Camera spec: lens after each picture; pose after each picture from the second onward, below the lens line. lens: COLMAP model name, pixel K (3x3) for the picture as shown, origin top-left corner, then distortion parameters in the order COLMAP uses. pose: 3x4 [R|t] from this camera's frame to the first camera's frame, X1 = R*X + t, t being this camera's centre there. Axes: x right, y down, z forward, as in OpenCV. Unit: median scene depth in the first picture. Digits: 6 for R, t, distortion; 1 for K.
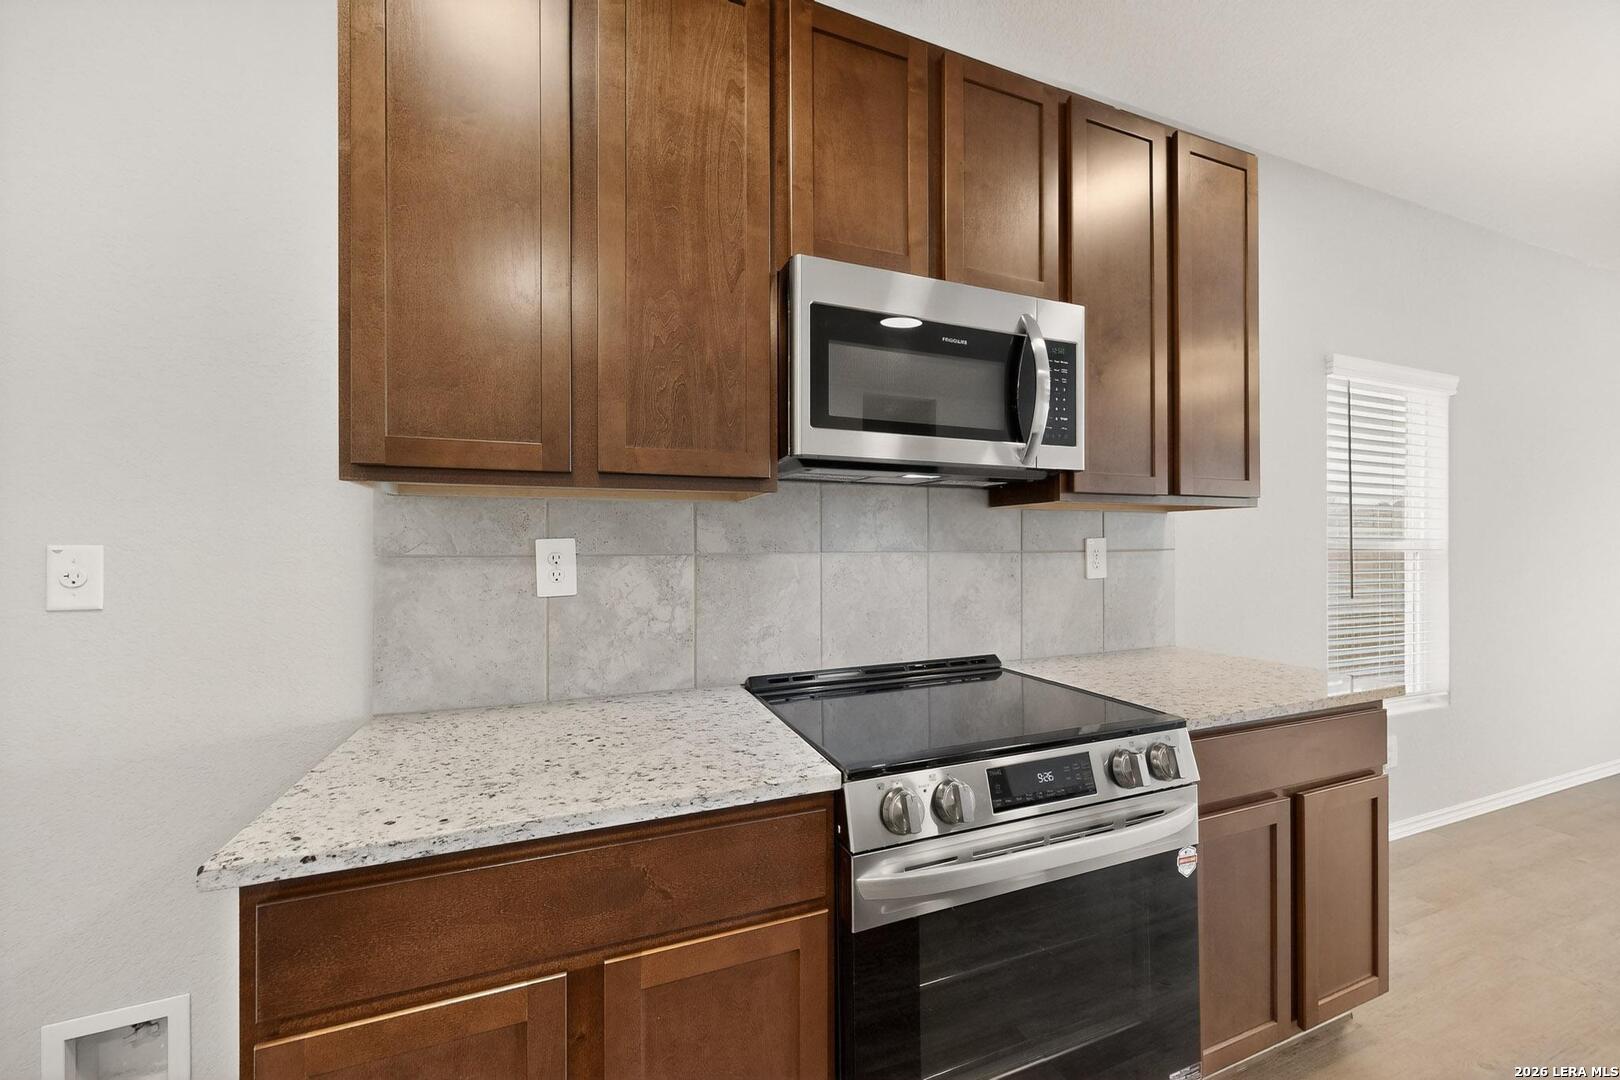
lens RADIAL K [[709.6, 0, 810.0], [0, 709.6, 540.0], [0, 0, 1]] dist [-0.001902, -0.000646]
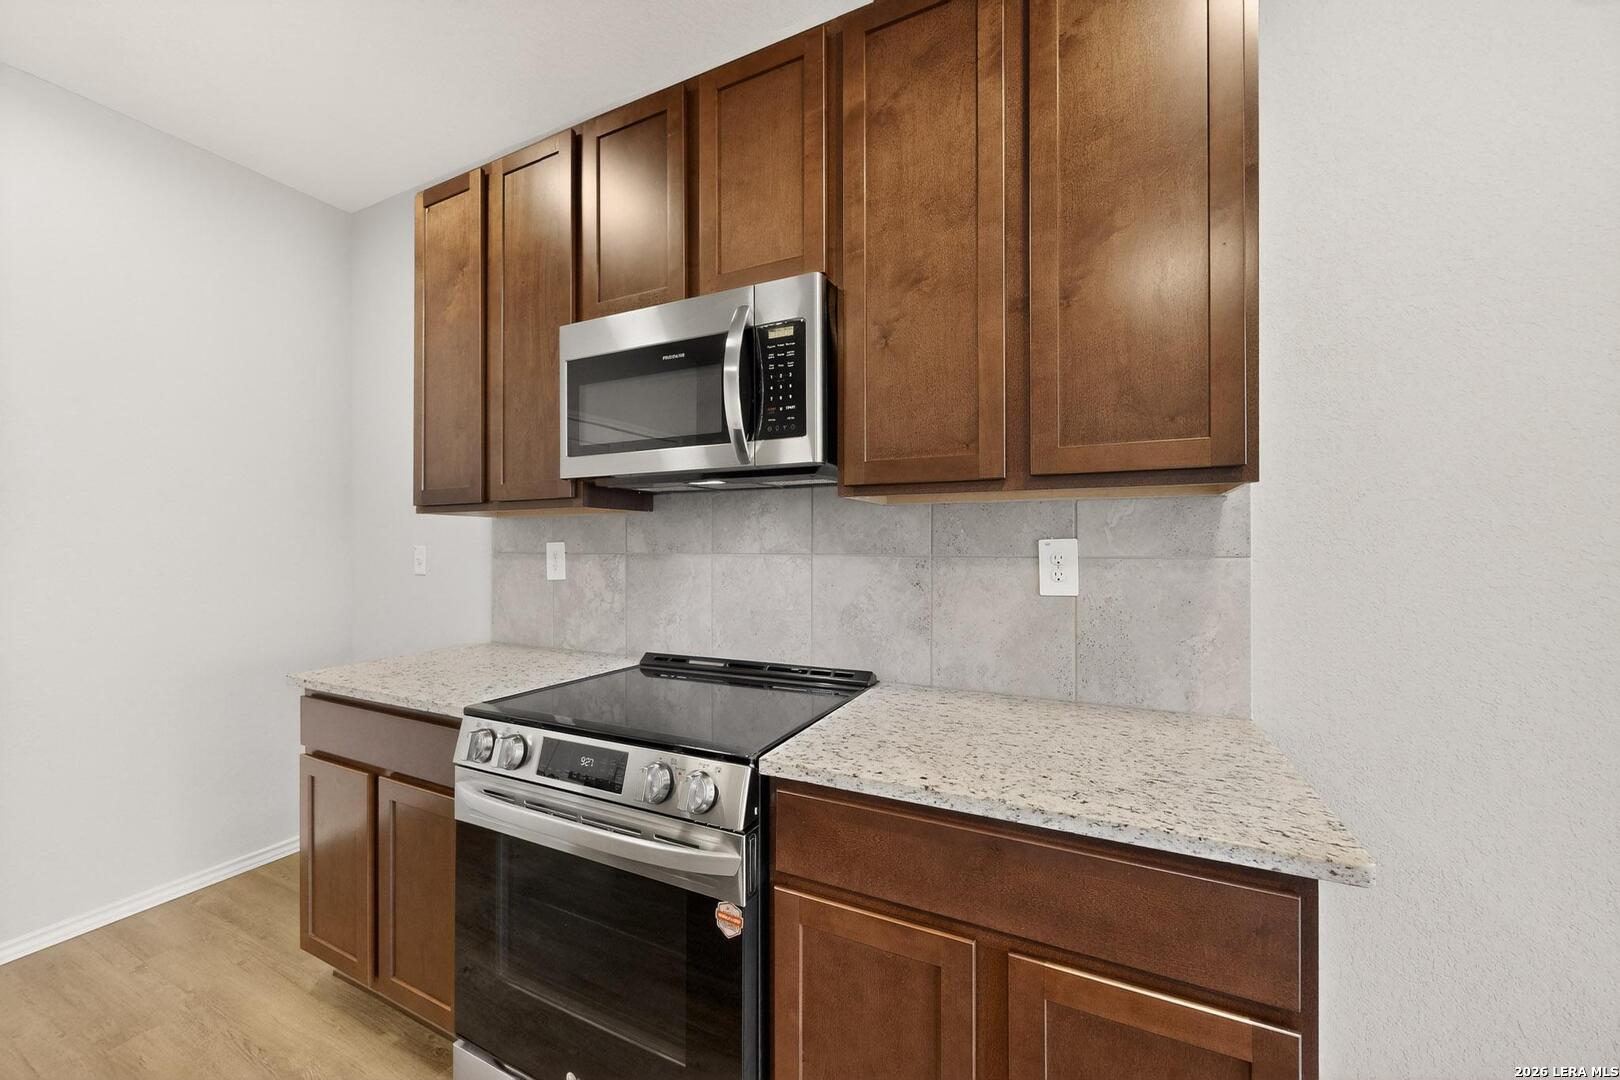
lens RADIAL K [[709.6, 0, 810.0], [0, 709.6, 540.0], [0, 0, 1]] dist [-0.001902, -0.000646]
pose [[0.588245, -0.003981, -0.808673, 1.087527], [0.004646, 0.999988, -0.001543, -0.001909], [0.808669, -0.002849, 0.588257, 0.490696]]
